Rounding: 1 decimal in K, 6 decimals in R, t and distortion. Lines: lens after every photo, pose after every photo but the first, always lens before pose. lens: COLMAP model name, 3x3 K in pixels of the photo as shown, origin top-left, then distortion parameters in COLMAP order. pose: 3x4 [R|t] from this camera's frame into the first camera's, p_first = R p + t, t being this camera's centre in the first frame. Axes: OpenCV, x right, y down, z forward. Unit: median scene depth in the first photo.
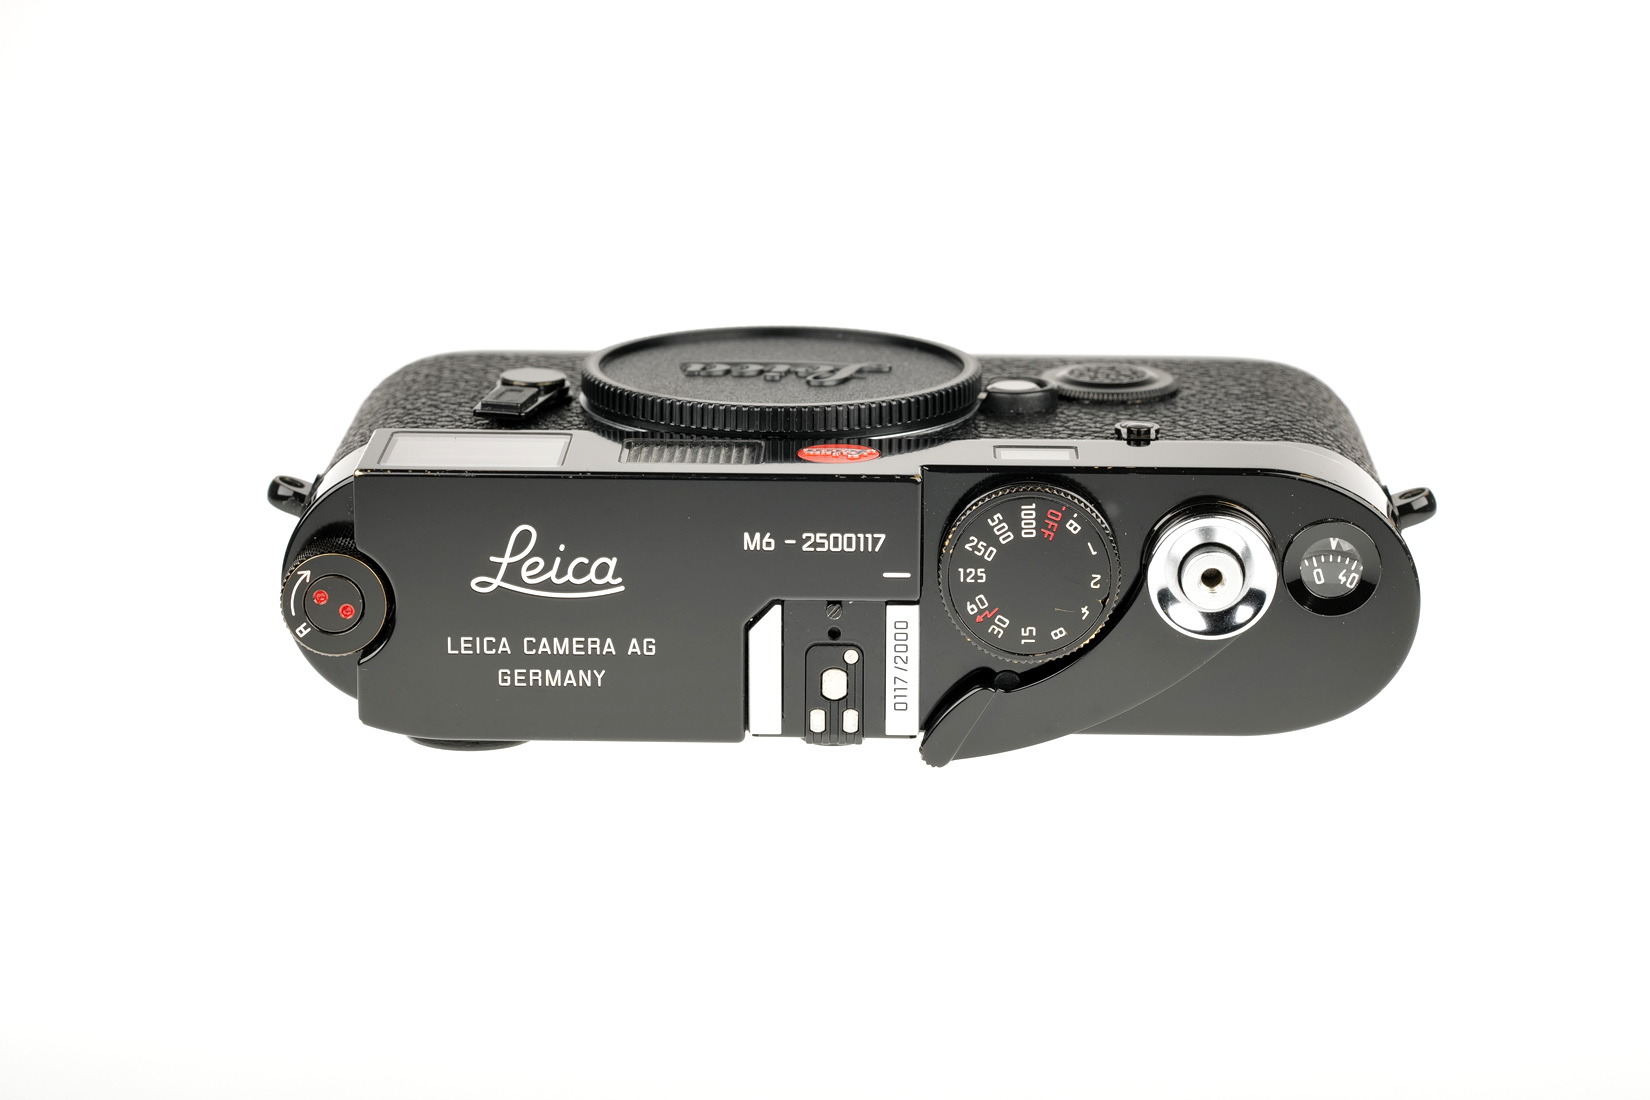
lens RADIAL K [[4354.9, 0, 825.0], [0, 4354.9, 550.0], [0, 0, 1]] dist [0.053607, -0.057751]
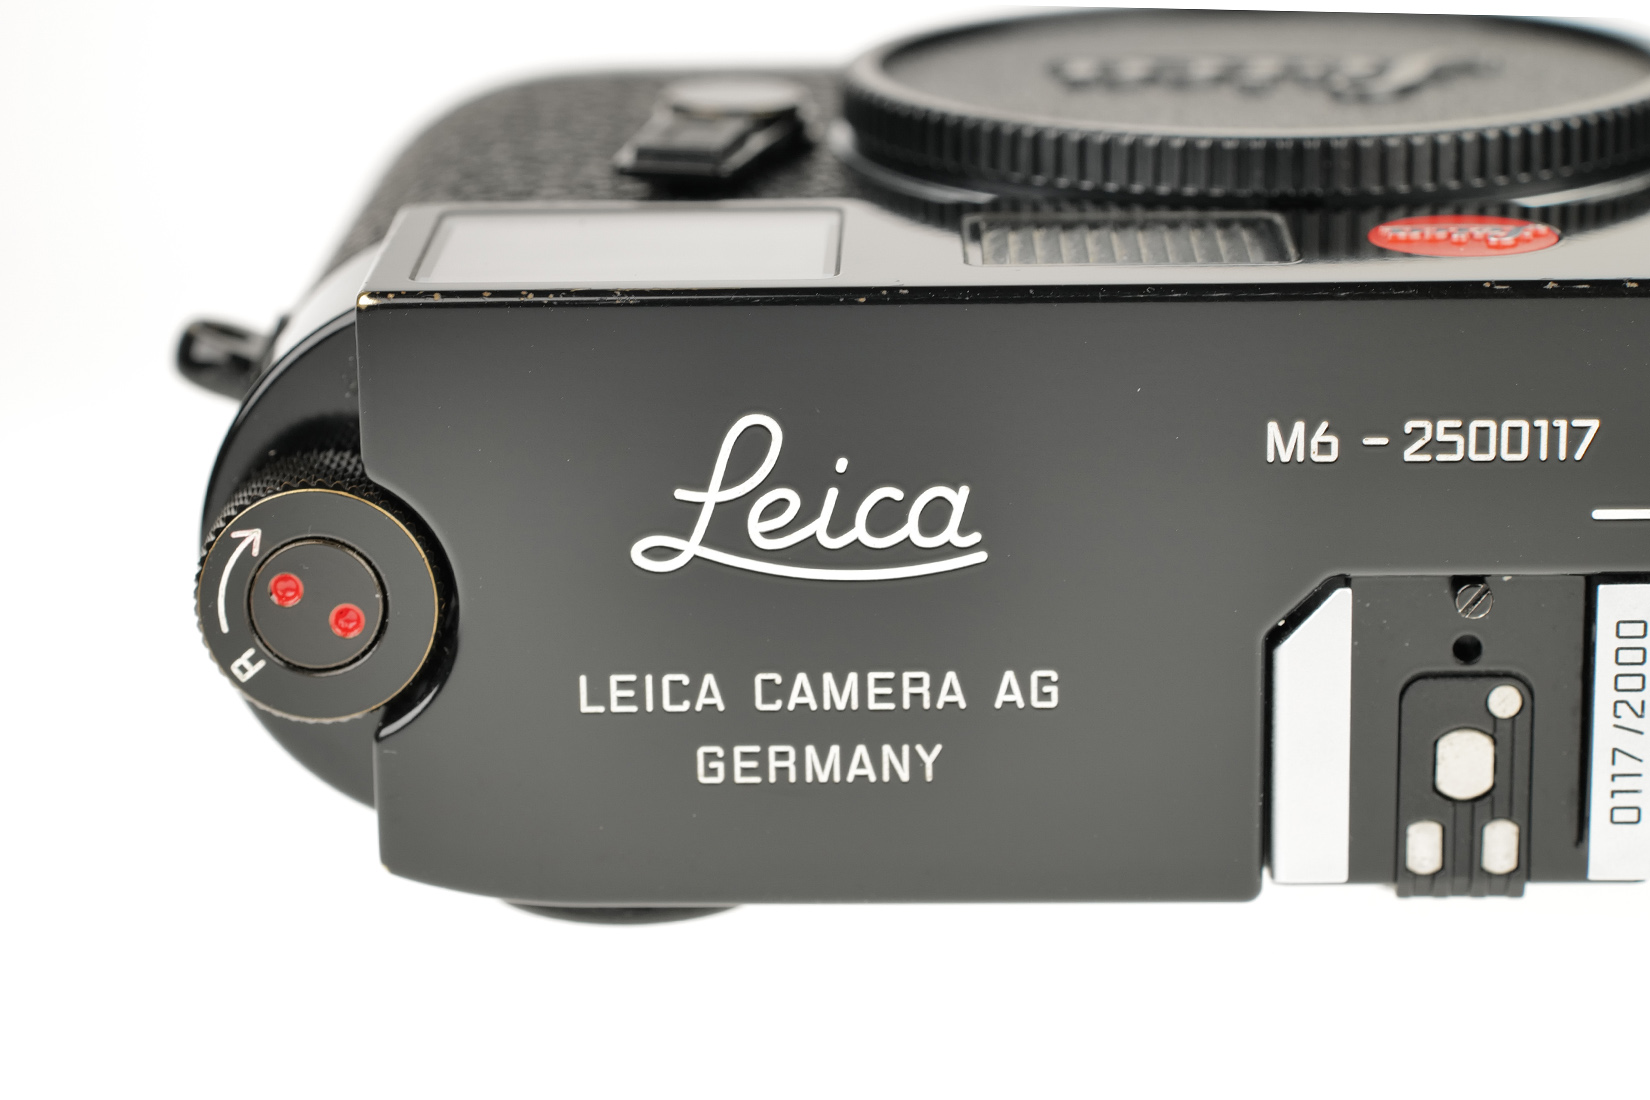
lens RADIAL K [[4759.2, 0, 825.0], [0, 4759.2, 550.0], [0, 0, 1]] dist [-0.029537, -0.466275]
pose [[0.999712, -0.019434, -0.014070, -0.055180], [0.019779, 0.999496, 0.024828, -0.003822], [0.013580, -0.025099, 0.999593, 0.525979]]
